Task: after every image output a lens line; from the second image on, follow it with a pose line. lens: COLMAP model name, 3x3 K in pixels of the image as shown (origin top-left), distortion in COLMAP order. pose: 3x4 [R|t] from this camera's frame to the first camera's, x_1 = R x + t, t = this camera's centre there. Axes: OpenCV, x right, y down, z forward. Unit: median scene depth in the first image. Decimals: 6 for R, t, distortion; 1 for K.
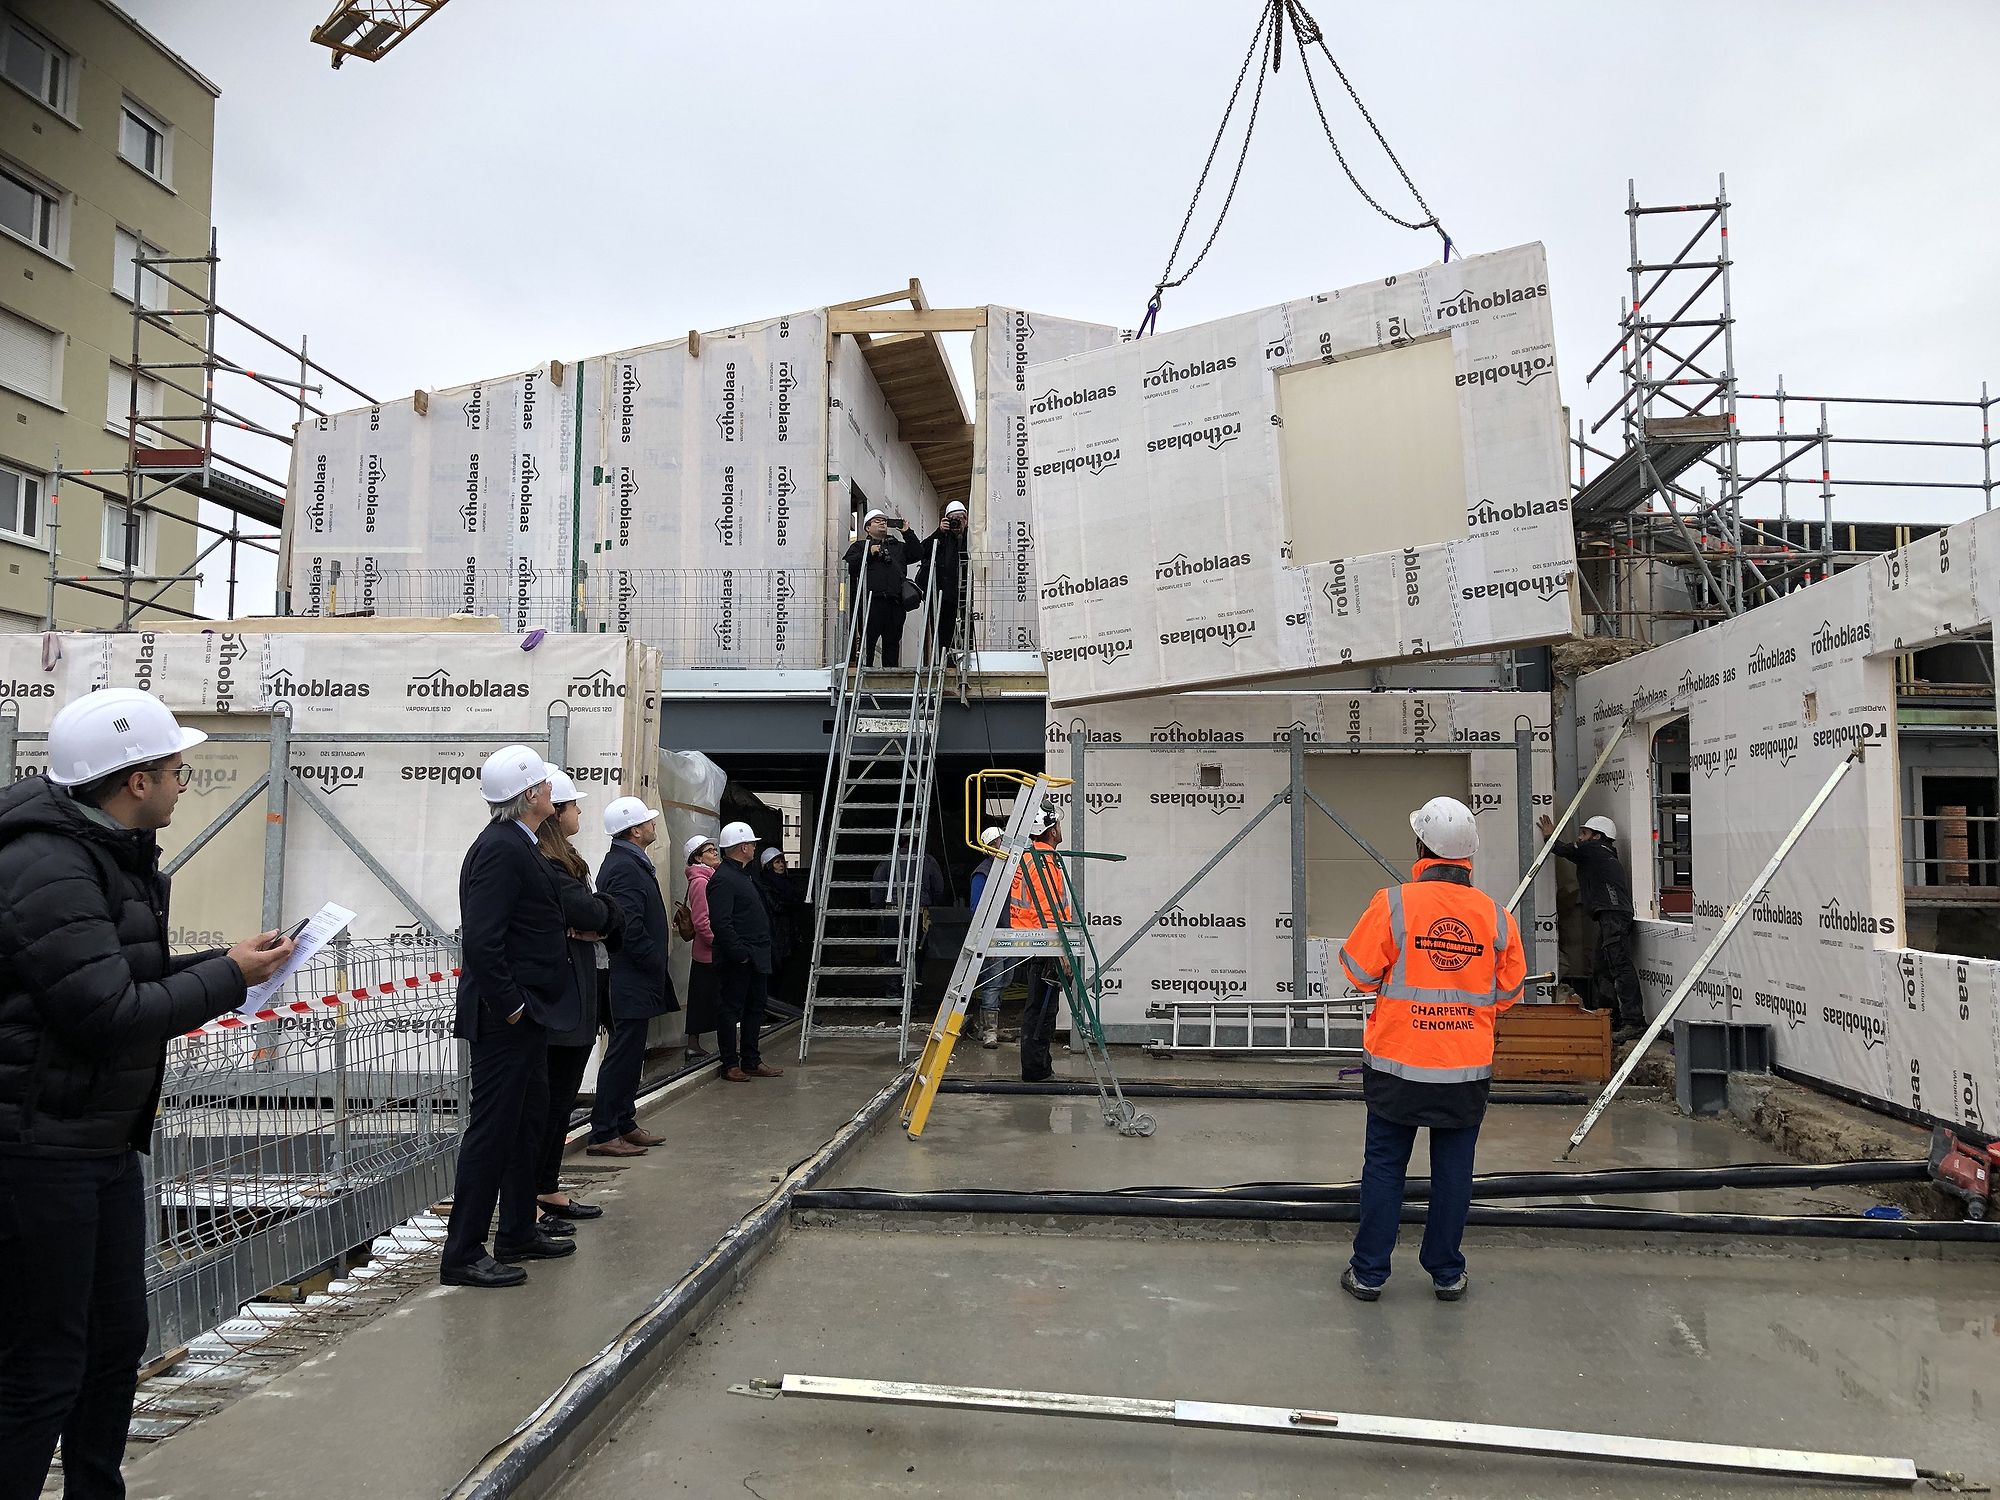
lens RADIAL K [[1659.2, 0, 1003.5], [0, 1659.2, 747.1], [0, 0, 1]] dist [0.022790, -0.023356]
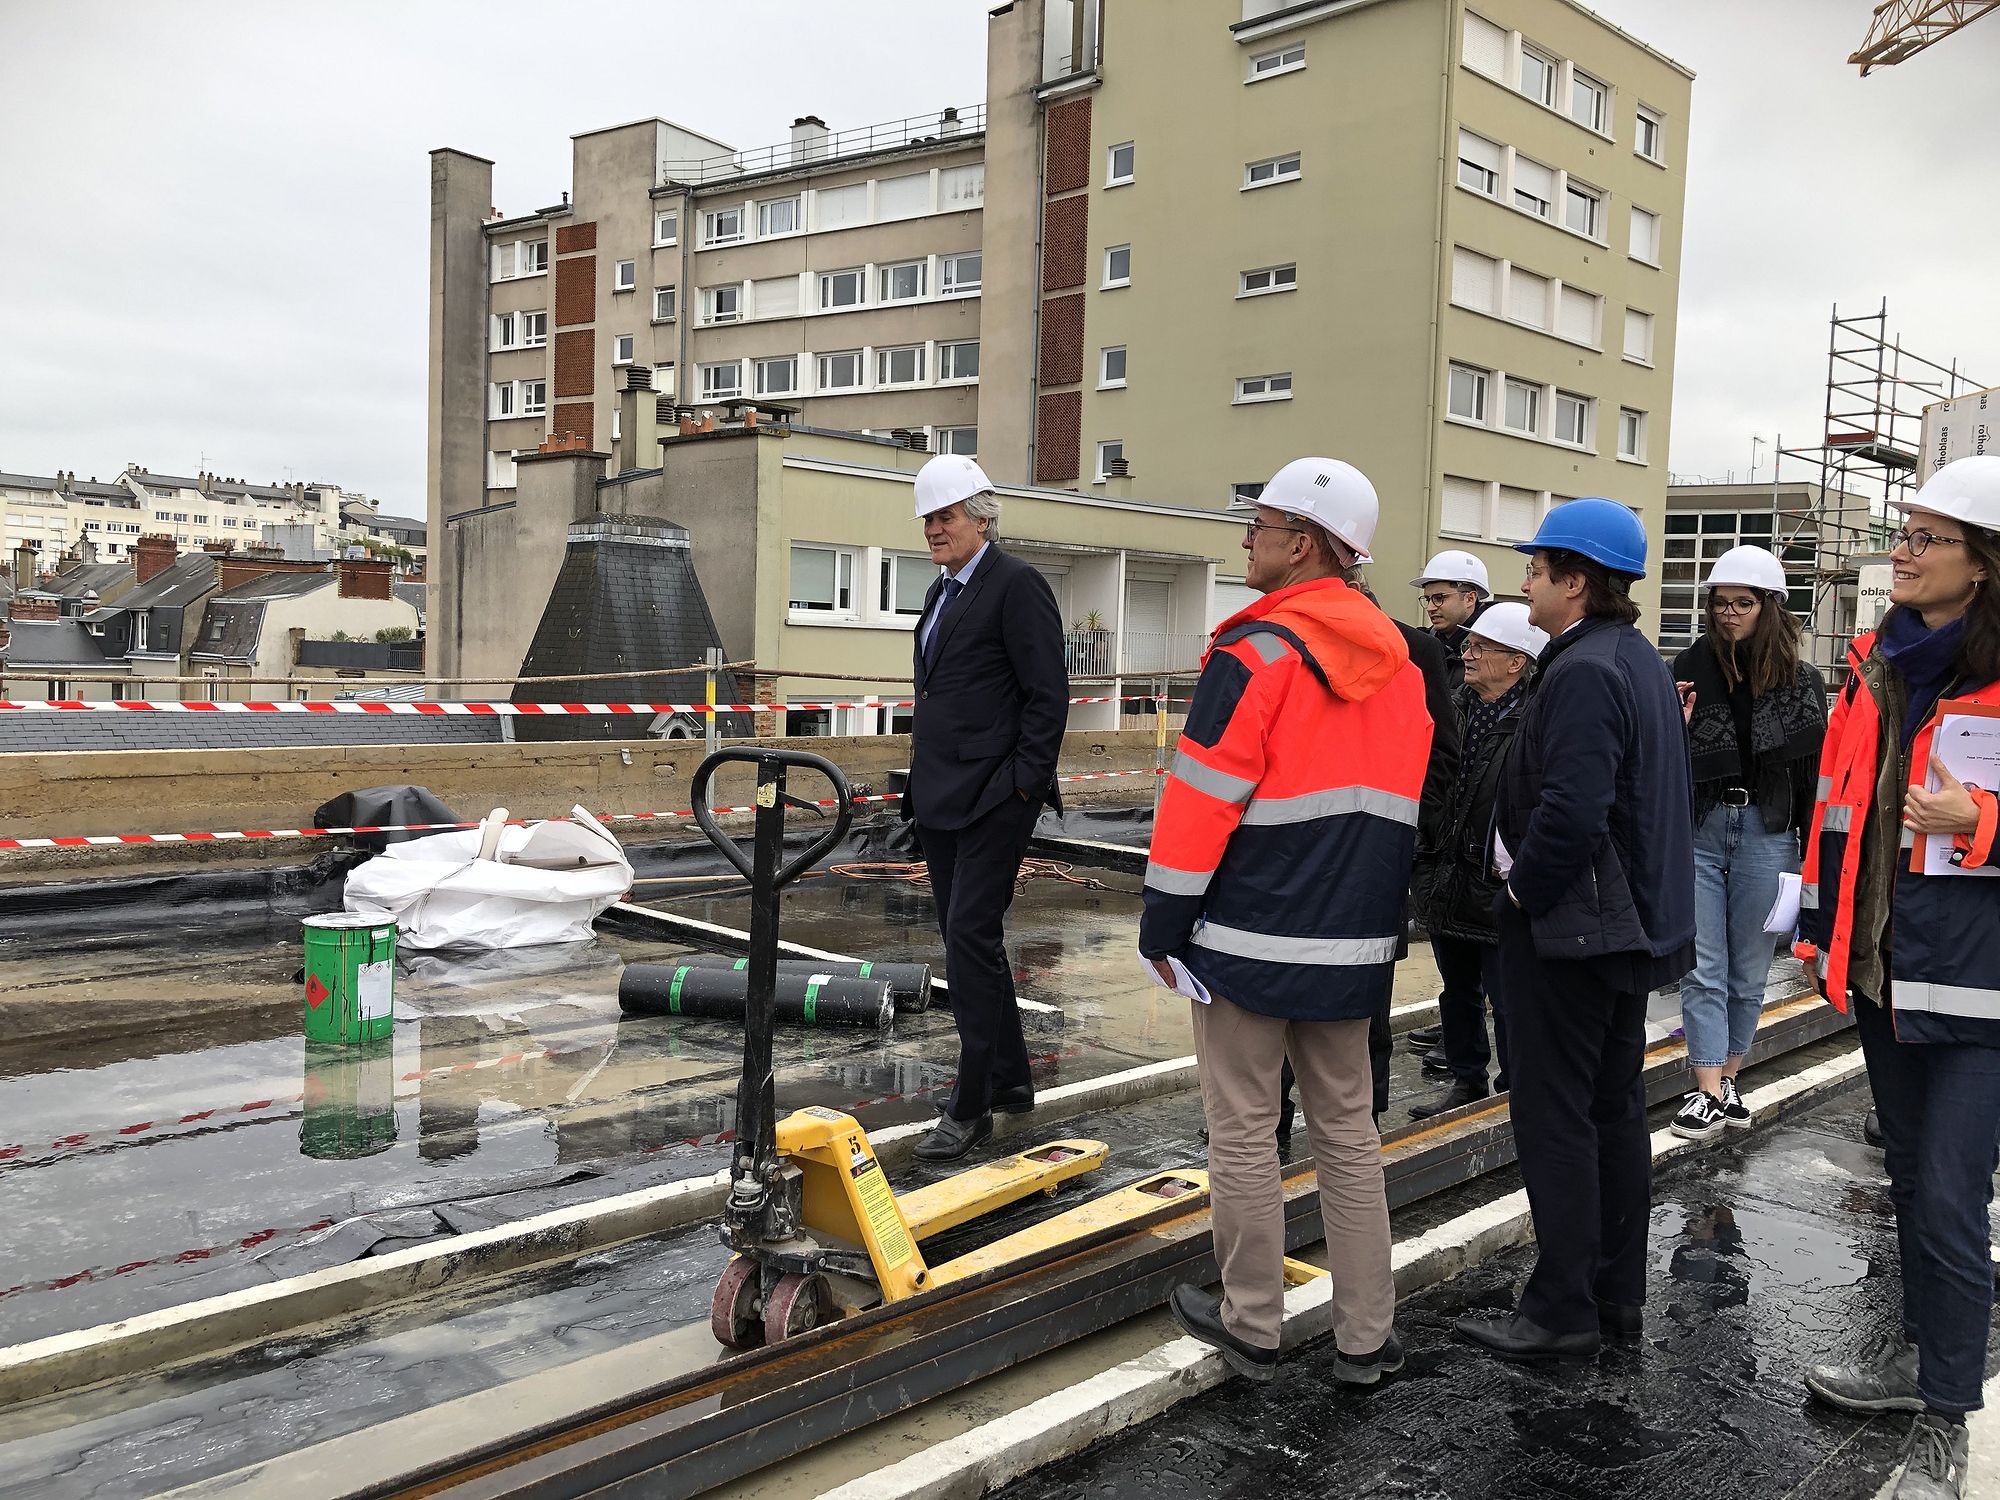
lens RADIAL K [[1659.2, 0, 994.9], [0, 1659.2, 739.6], [0, 0, 1]] dist [0.022790, -0.023356]
pose [[0.758962, 0.052380, -0.649025, -0.038243], [0.017907, 0.994703, 0.101218, -0.053130], [0.650889, -0.088443, 0.754004, -0.890131]]
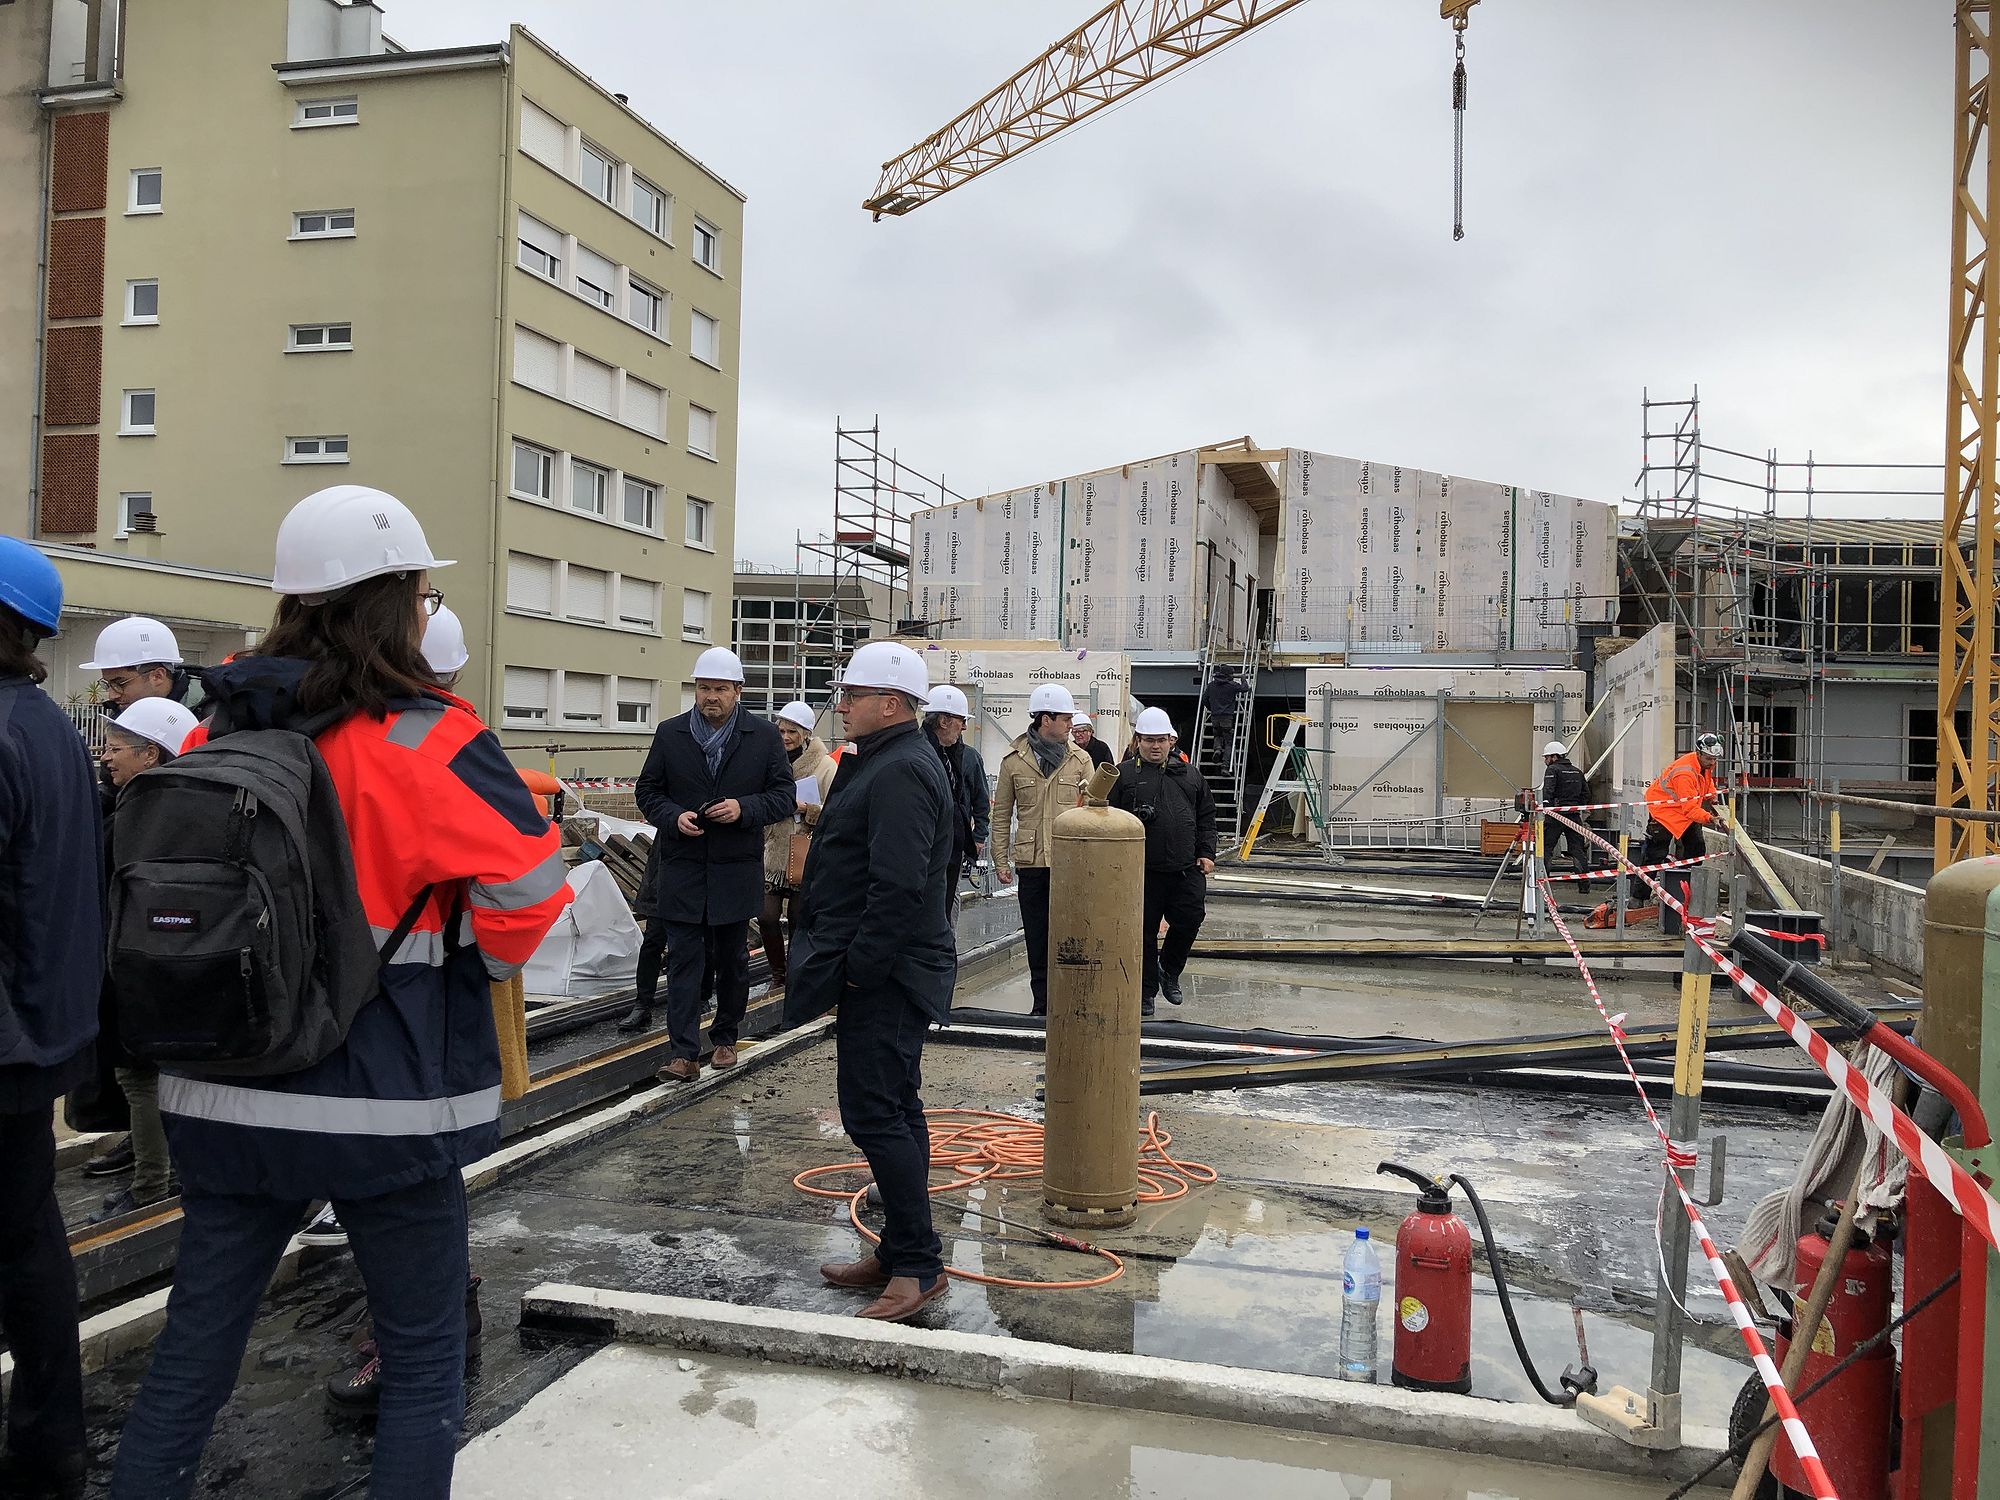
lens RADIAL K [[1659.2, 0, 1004.1], [0, 1659.2, 739.8], [0, 0, 1]] dist [0.022790, -0.023356]
pose [[0.982047, 0.018231, -0.187754, 0.033063], [-0.007301, 0.998246, 0.058746, -0.052559], [0.188495, -0.056320, 0.980458, -0.851996]]
